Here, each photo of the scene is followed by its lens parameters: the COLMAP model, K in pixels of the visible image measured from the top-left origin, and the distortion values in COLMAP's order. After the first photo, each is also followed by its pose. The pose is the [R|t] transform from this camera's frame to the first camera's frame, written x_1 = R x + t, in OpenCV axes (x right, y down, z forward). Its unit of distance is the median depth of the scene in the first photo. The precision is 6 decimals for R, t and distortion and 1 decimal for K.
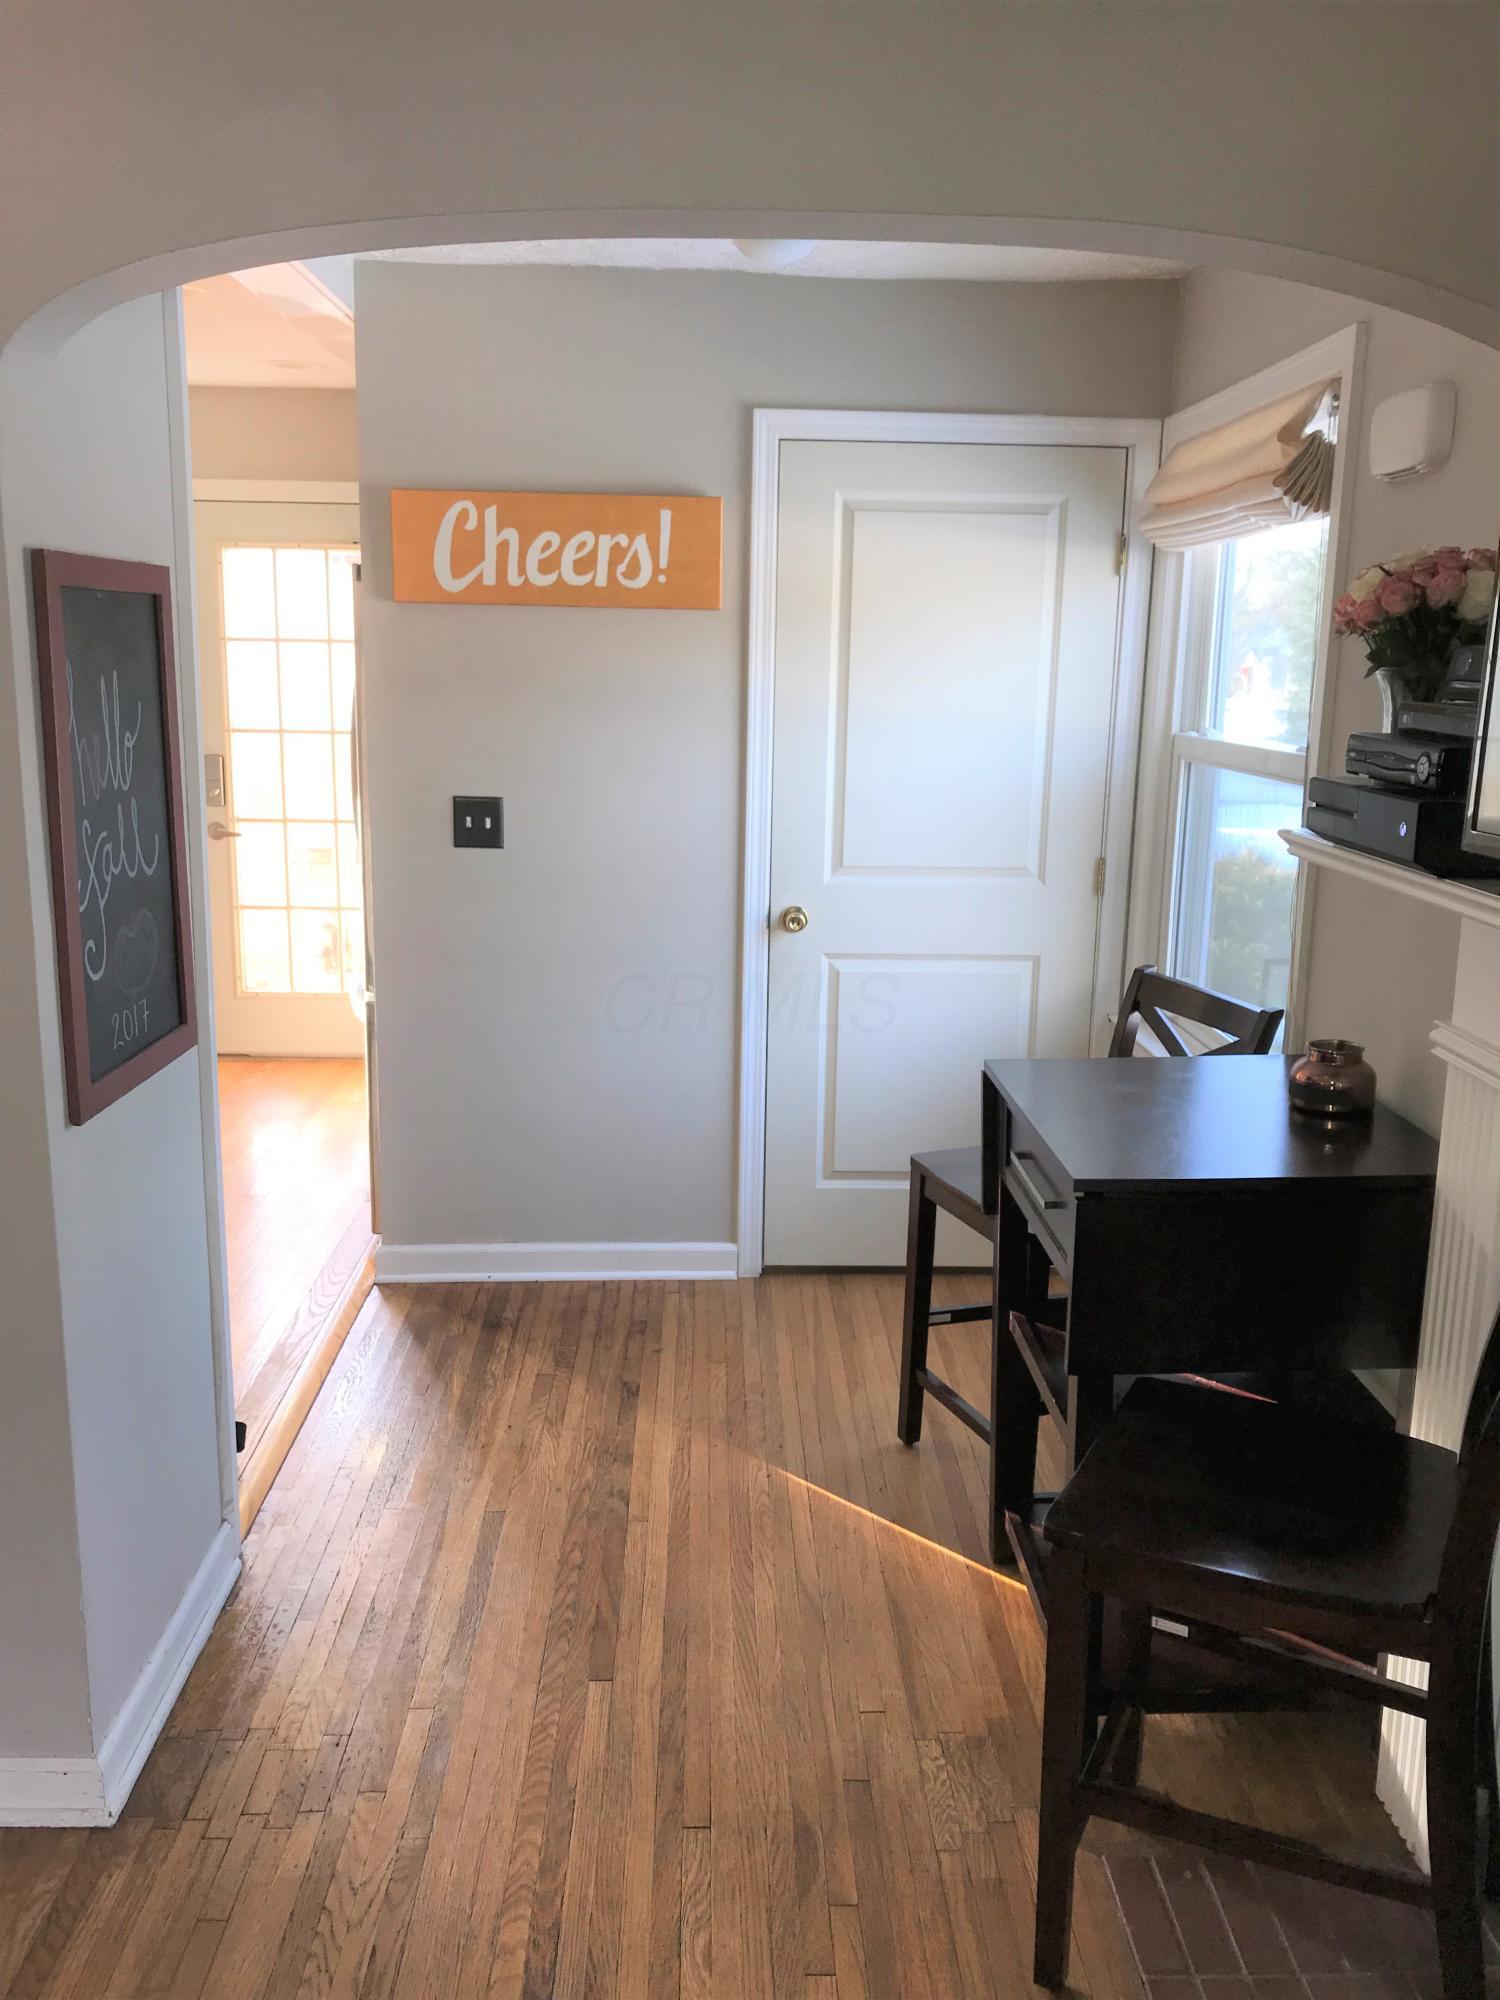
lens RADIAL K [[1652.7, 0, 755.2], [0, 1652.7, 986.6], [0, 0, 1]] dist [0.030727, -0.010962]
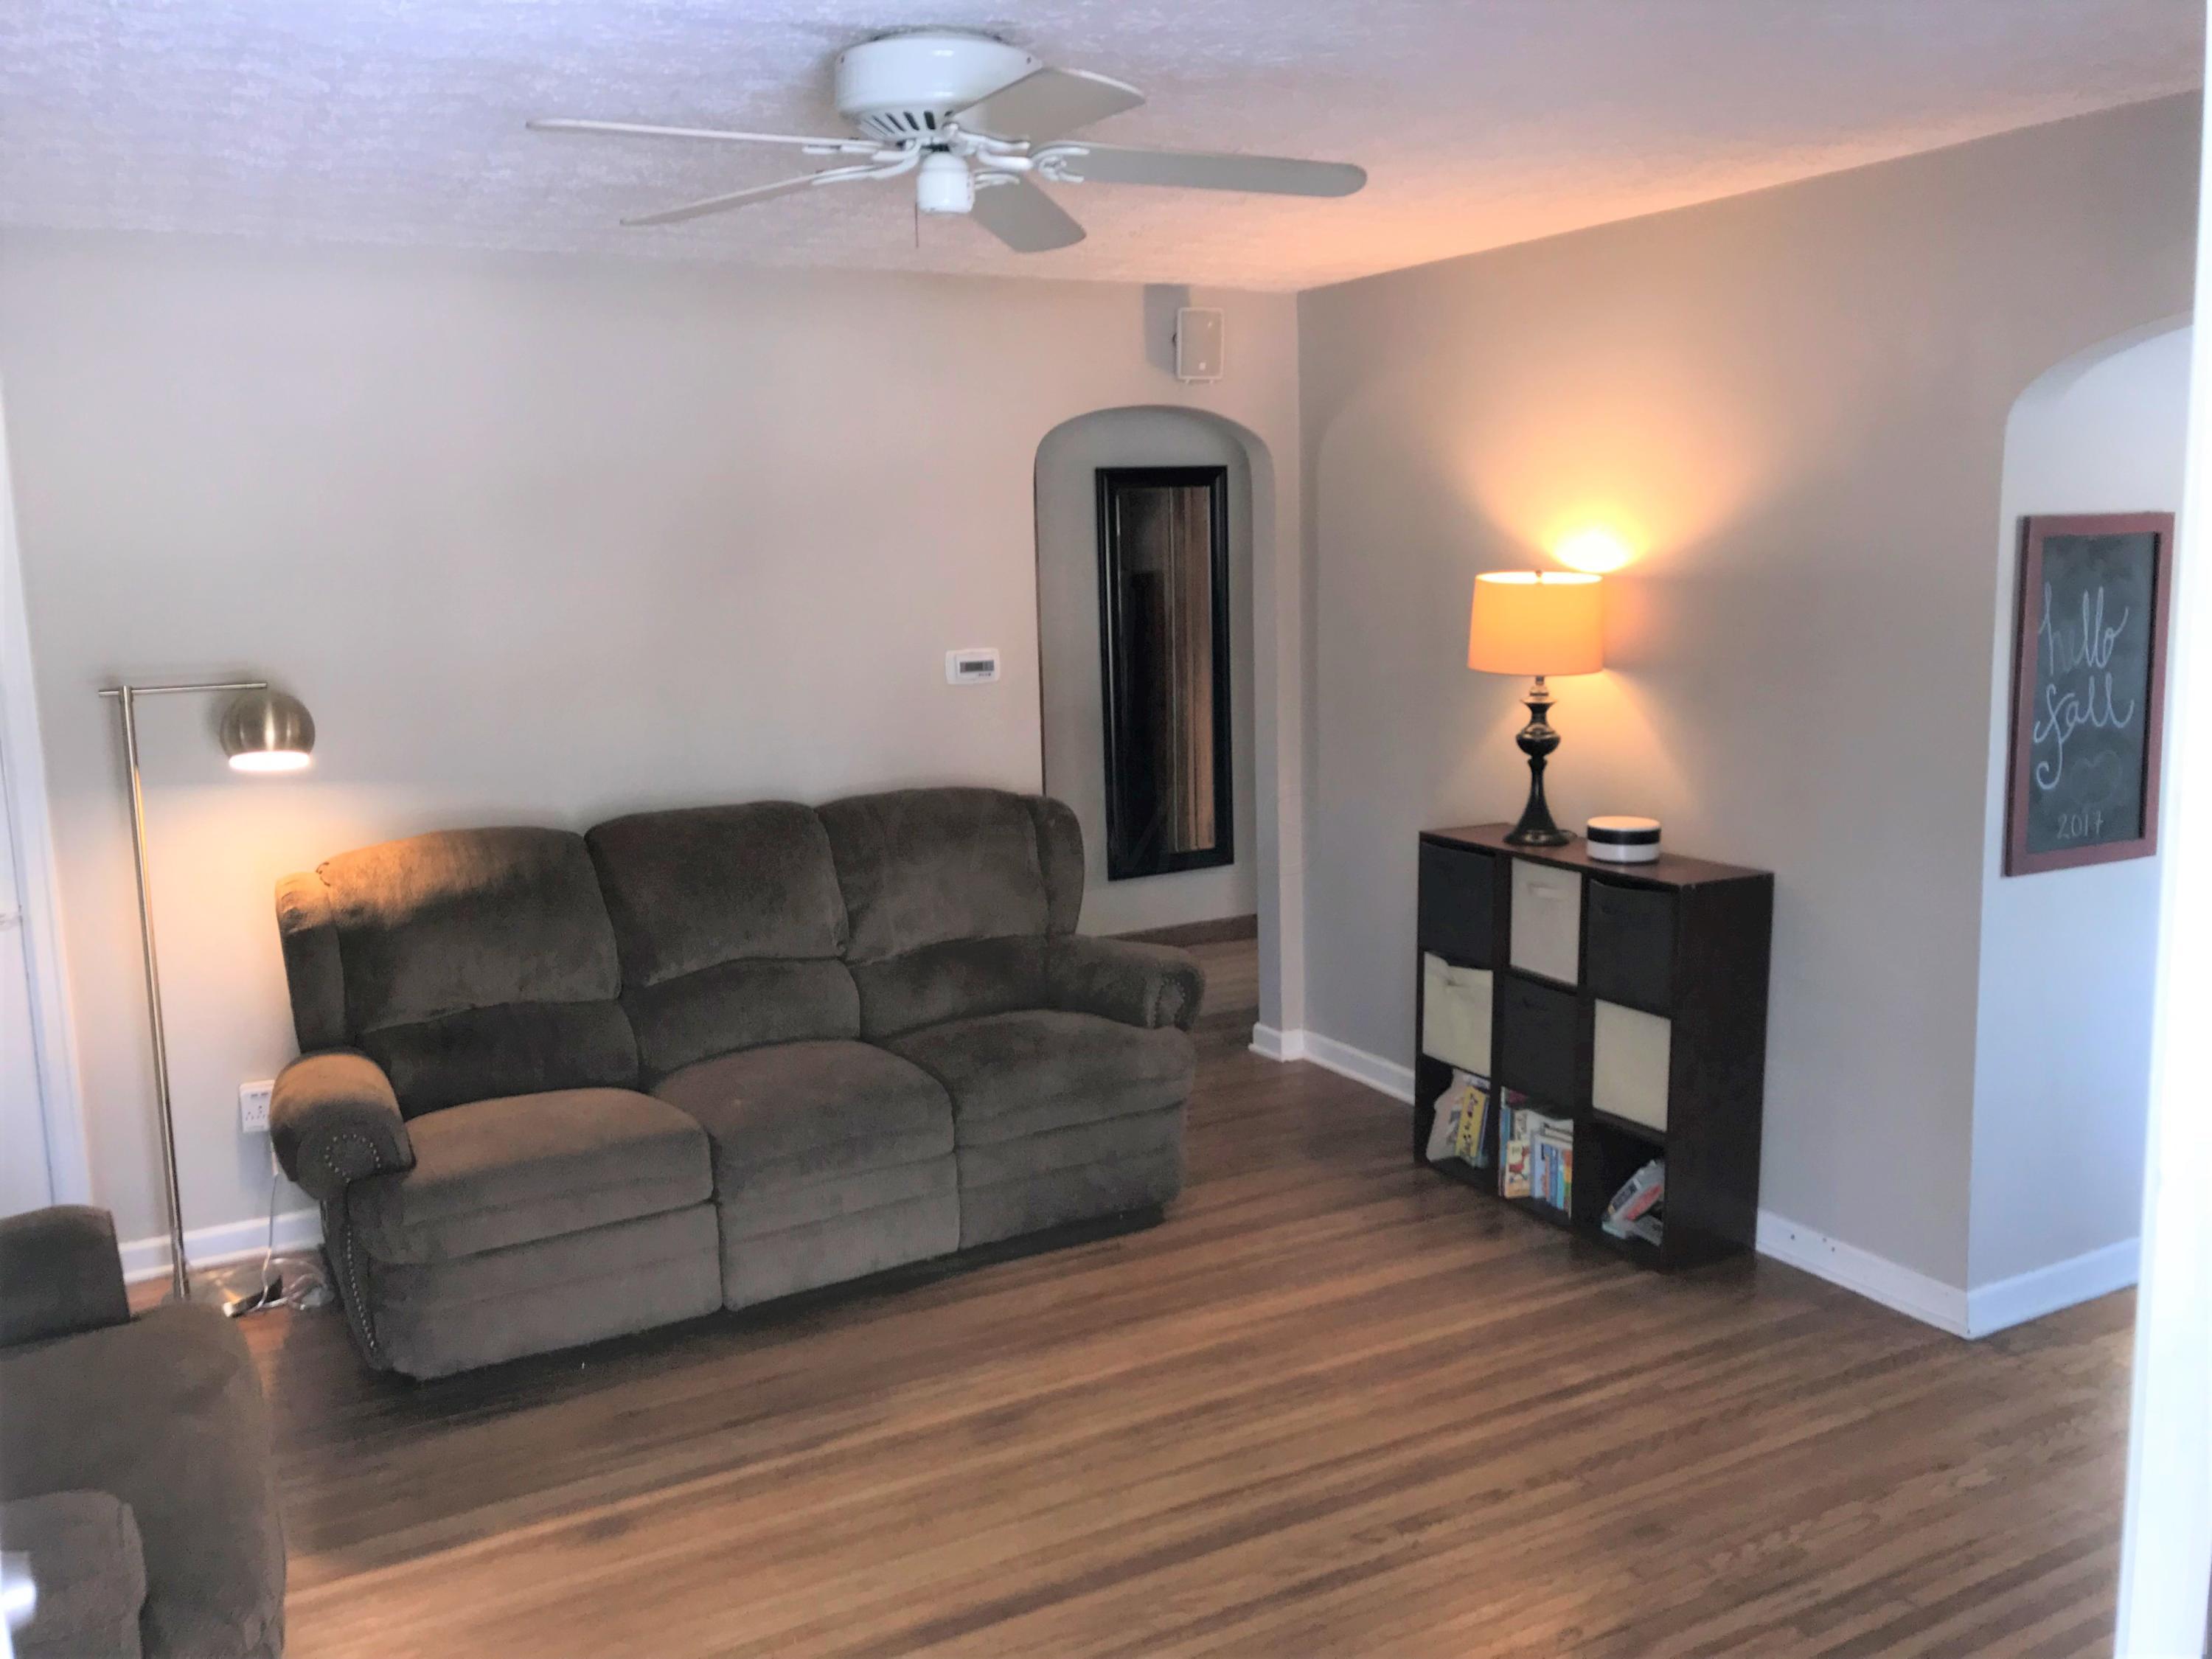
lens RADIAL K [[1827.8, 0, 1106.0], [0, 1827.8, 829.5], [0, 0, 1]] dist [0.030727, -0.010962]
pose [[0.459195, 0.121519, -0.879985, 0.614739], [-0.147850, 0.987238, 0.059178, 0.052543], [0.875945, 0.102932, 0.471301, -0.484322]]
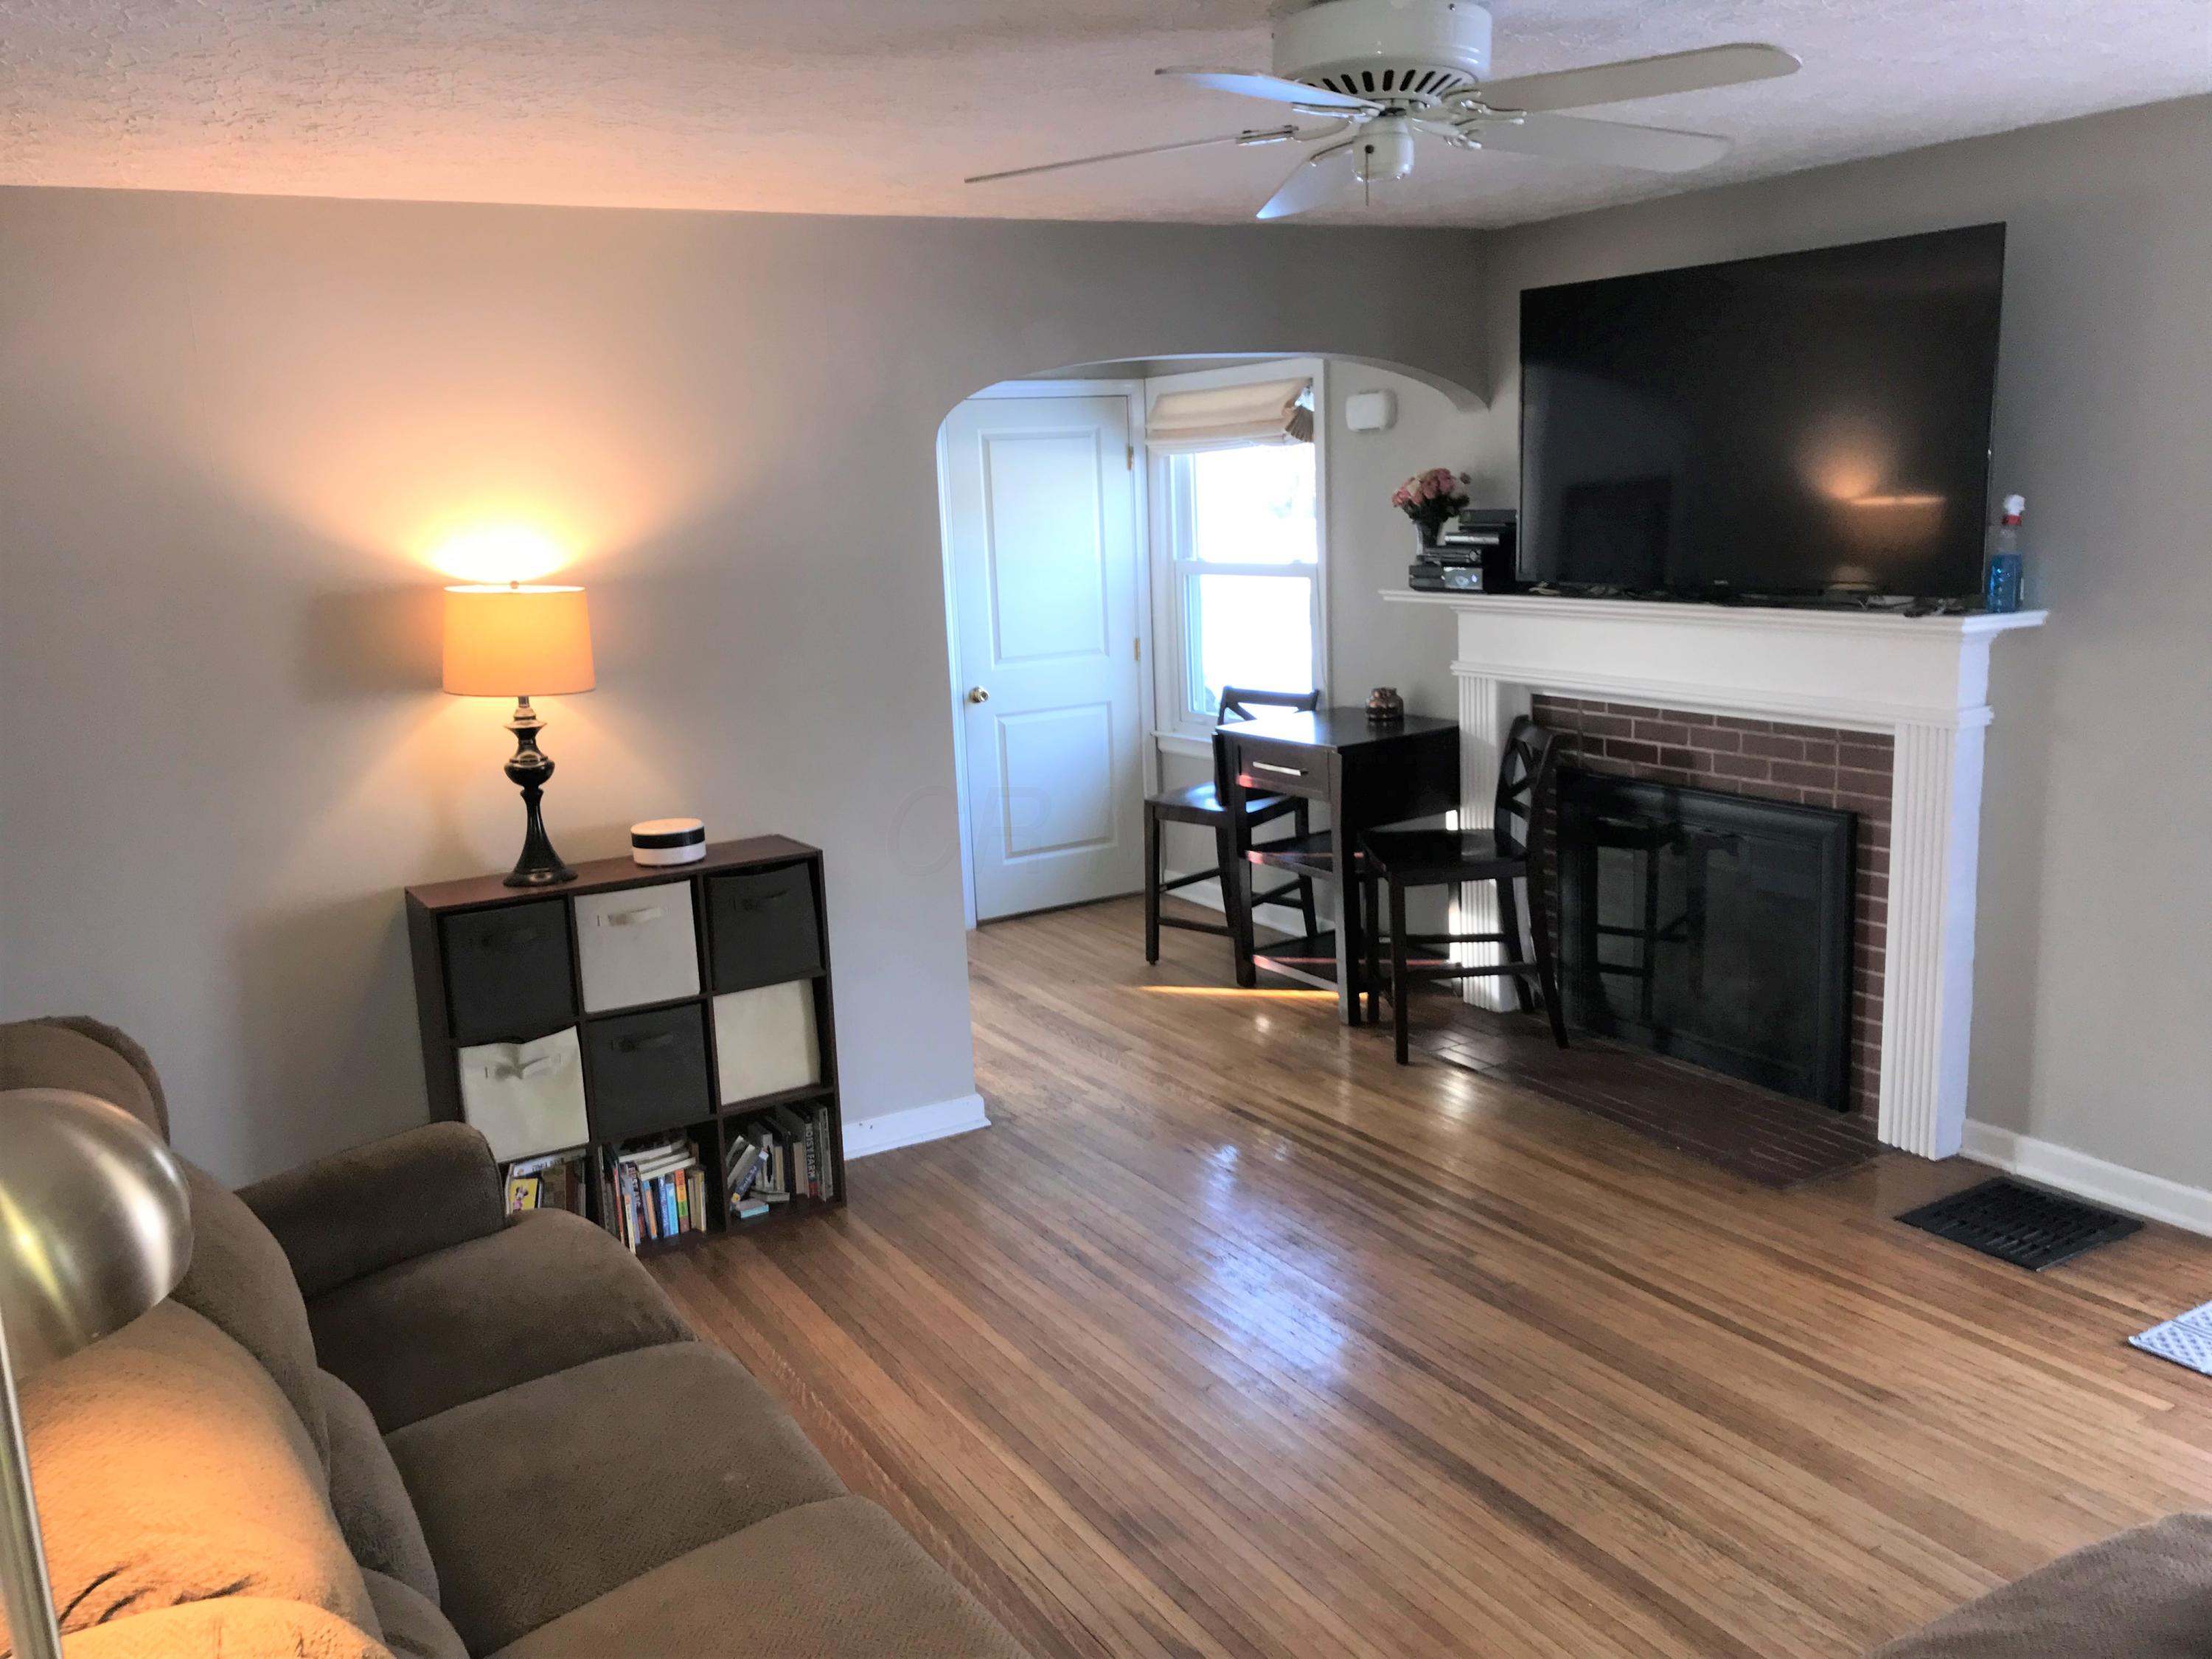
lens RADIAL K [[1827.8, 0, 1106.0], [0, 1827.8, 829.5], [0, 0, 1]] dist [0.030727, -0.010962]
pose [[0.869369, -0.148847, 0.471214, -1.135583], [0.157867, 0.987246, 0.020594, 0.111149], [-0.468269, 0.056486, 0.881778, -0.952261]]
